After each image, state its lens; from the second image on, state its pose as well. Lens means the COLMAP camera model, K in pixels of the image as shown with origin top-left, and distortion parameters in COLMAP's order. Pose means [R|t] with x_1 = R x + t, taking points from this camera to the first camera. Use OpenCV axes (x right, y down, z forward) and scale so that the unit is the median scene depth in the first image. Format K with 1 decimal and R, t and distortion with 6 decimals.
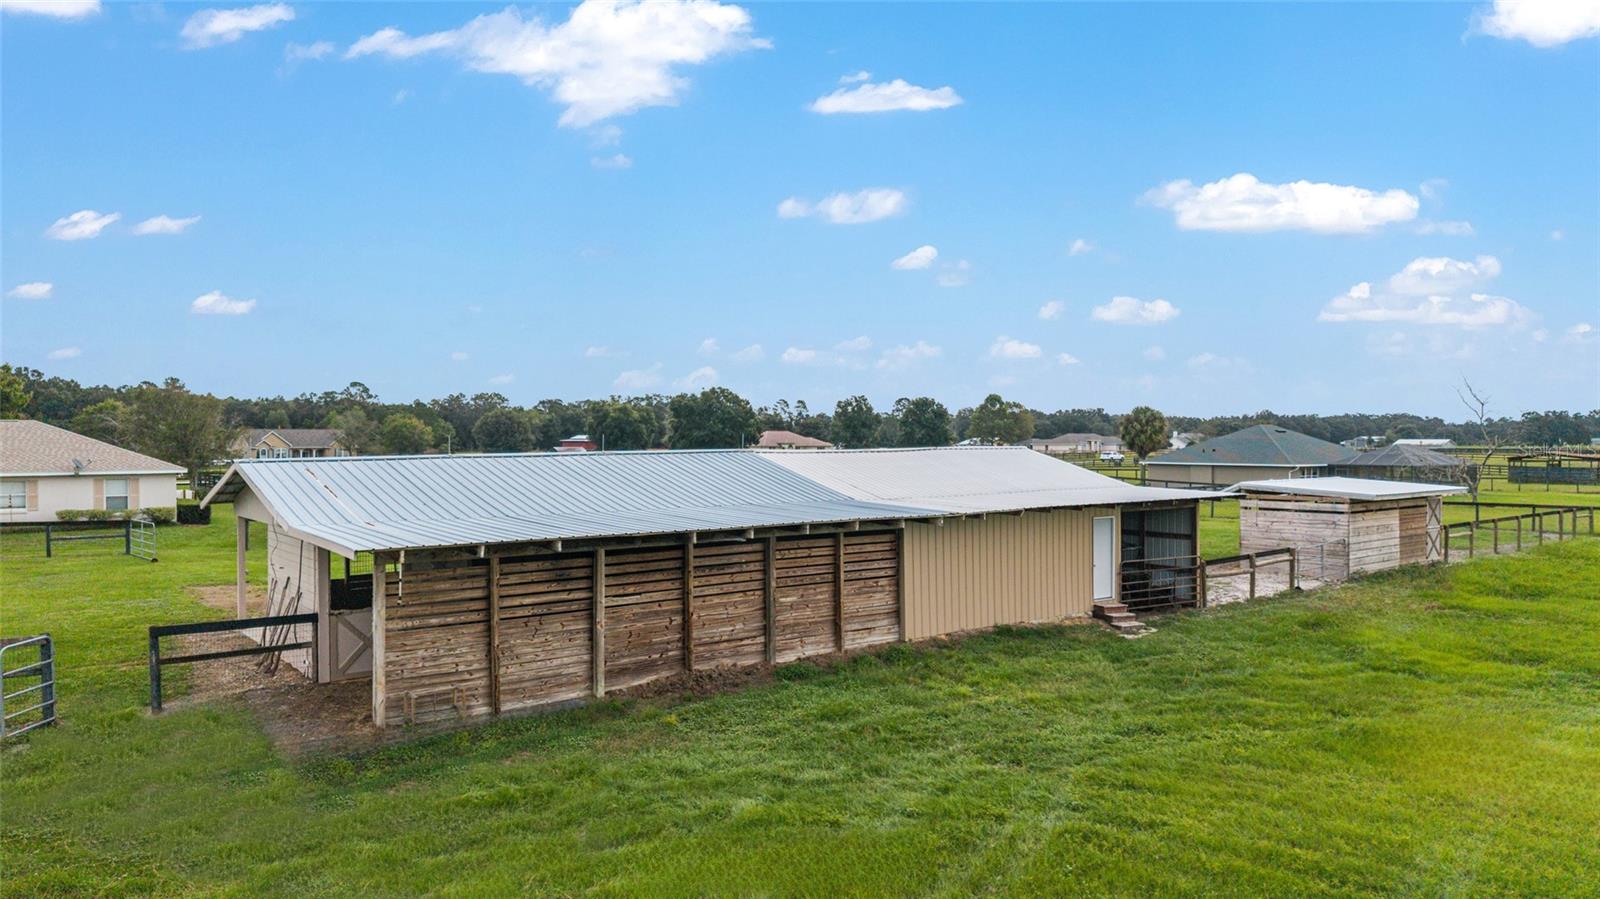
lens RADIAL K [[1064.7, 0, 798.2], [0, 1064.7, 460.4], [0, 0, 1]] dist [0.035664, -0.041423]
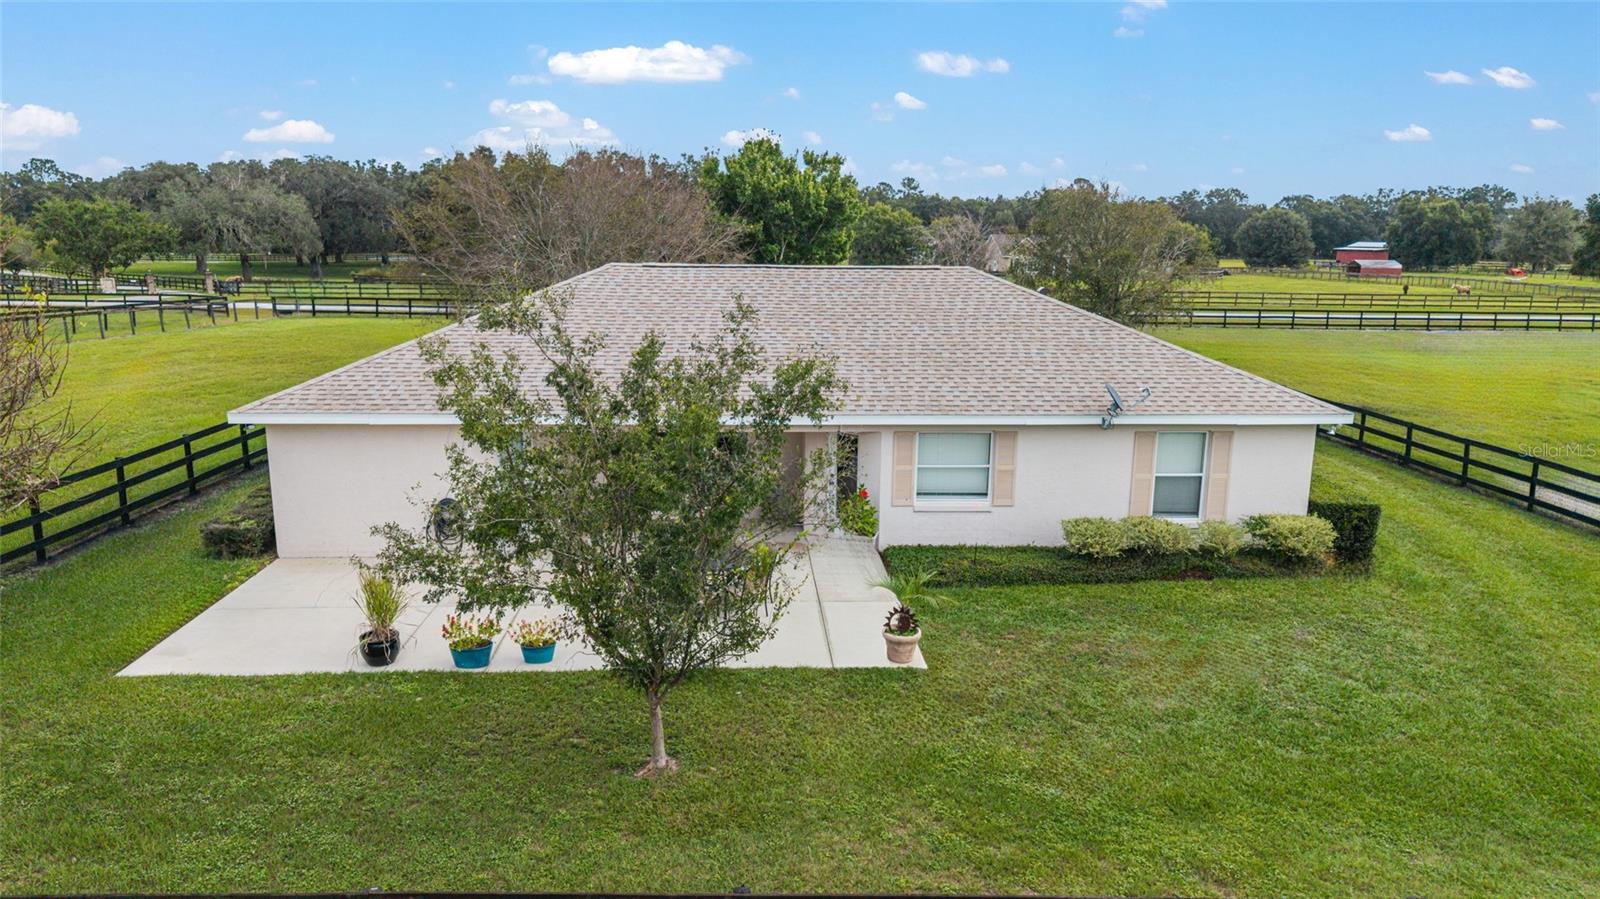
lens RADIAL K [[1070.4, 0, 797.9], [0, 1070.4, 453.6], [0, 0, 1]] dist [0.008514, -0.000099]
pose [[0.823520, 0.123613, -0.553656, -0.107391], [-0.022945, 0.982430, 0.185215, -0.008717], [0.566824, -0.139825, 0.811887, 0.122207]]
